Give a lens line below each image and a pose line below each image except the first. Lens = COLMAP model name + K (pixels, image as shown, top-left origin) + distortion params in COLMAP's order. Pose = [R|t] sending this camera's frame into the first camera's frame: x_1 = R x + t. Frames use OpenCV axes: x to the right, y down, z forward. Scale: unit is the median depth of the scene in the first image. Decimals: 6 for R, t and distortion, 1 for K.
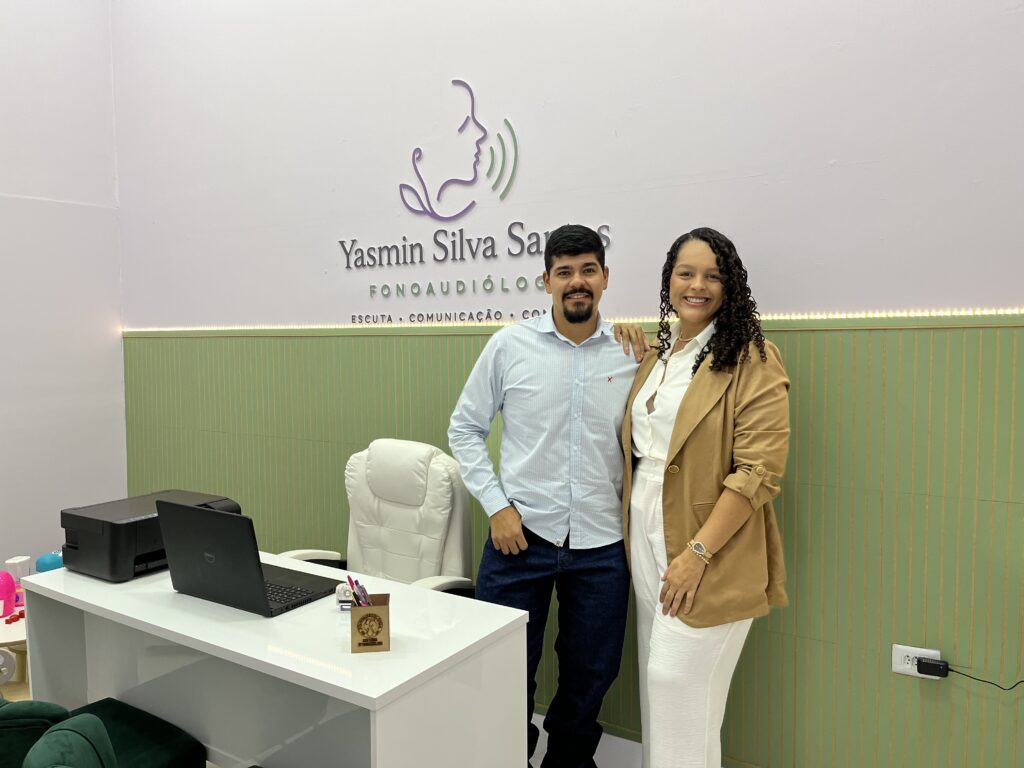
lens RADIAL K [[779.0, 0, 510.3], [0, 779.0, 382.1], [0, 0, 1]] dist [0.067716, -0.099398]
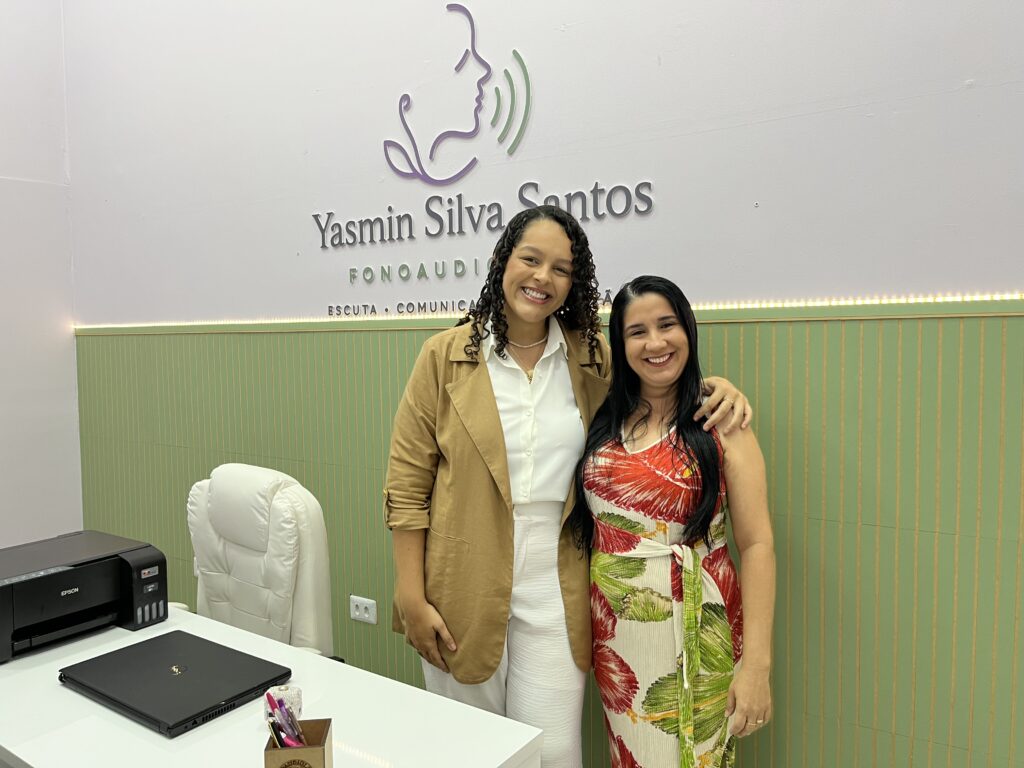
lens RADIAL K [[779.0, 0, 514.4], [0, 779.0, 378.4], [0, 0, 1]] dist [0.067716, -0.099398]
pose [[0.999683, -0.004954, -0.024676, 0.010855], [0.004931, 0.999987, -0.000972, -0.009412], [0.024681, 0.000850, 0.999695, 0.212143]]
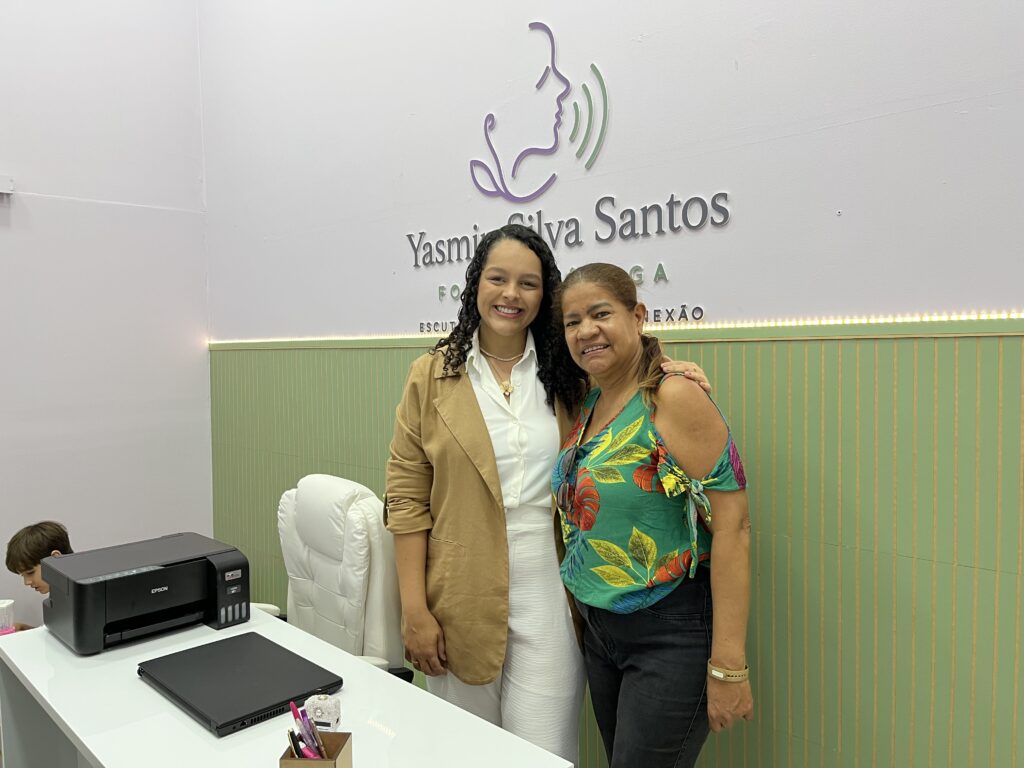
lens RADIAL K [[779.0, 0, 514.3], [0, 779.0, 377.0], [0, 0, 1]] dist [0.067716, -0.099398]
pose [[0.978823, 0.003009, -0.204688, 0.073463], [-0.007122, 0.999787, -0.019360, -0.013482], [0.204586, 0.020407, 0.978636, 0.227012]]
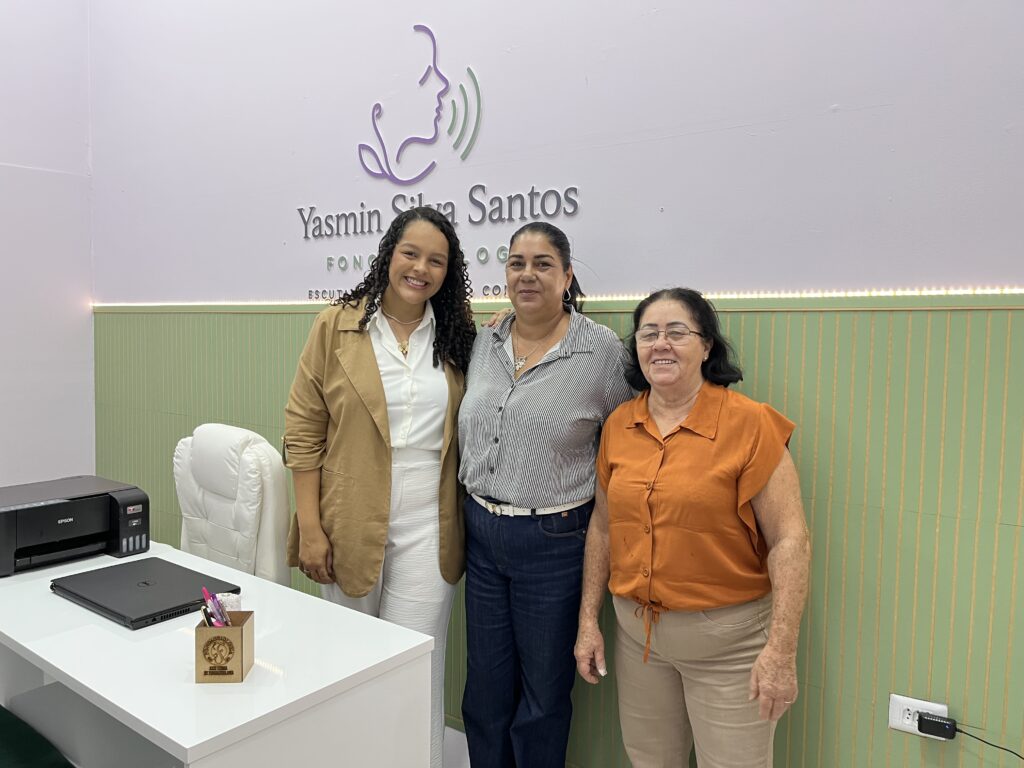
lens RADIAL K [[779.0, 0, 507.3], [0, 779.0, 379.5], [0, 0, 1]] dist [0.067716, -0.099398]
pose [[0.997373, 0.027656, -0.066952, 0.100626], [-0.027423, 0.999614, 0.004391, 0.008546], [0.067047, -0.002543, 0.997747, 0.117417]]
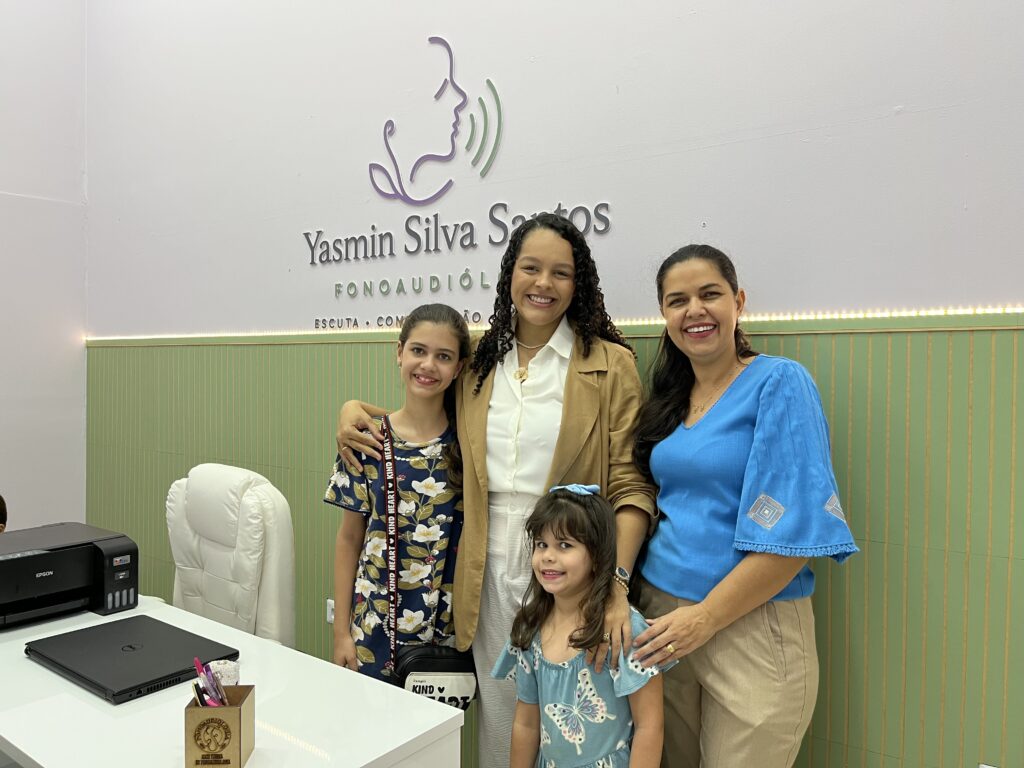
lens RADIAL K [[779.0, 0, 513.3], [0, 779.0, 378.2], [0, 0, 1]] dist [0.067716, -0.099398]
pose [[0.997955, 0.016664, -0.061706, 0.072584], [-0.019361, 0.998871, -0.043375, 0.012448], [0.060914, 0.044481, 0.997151, 0.183747]]
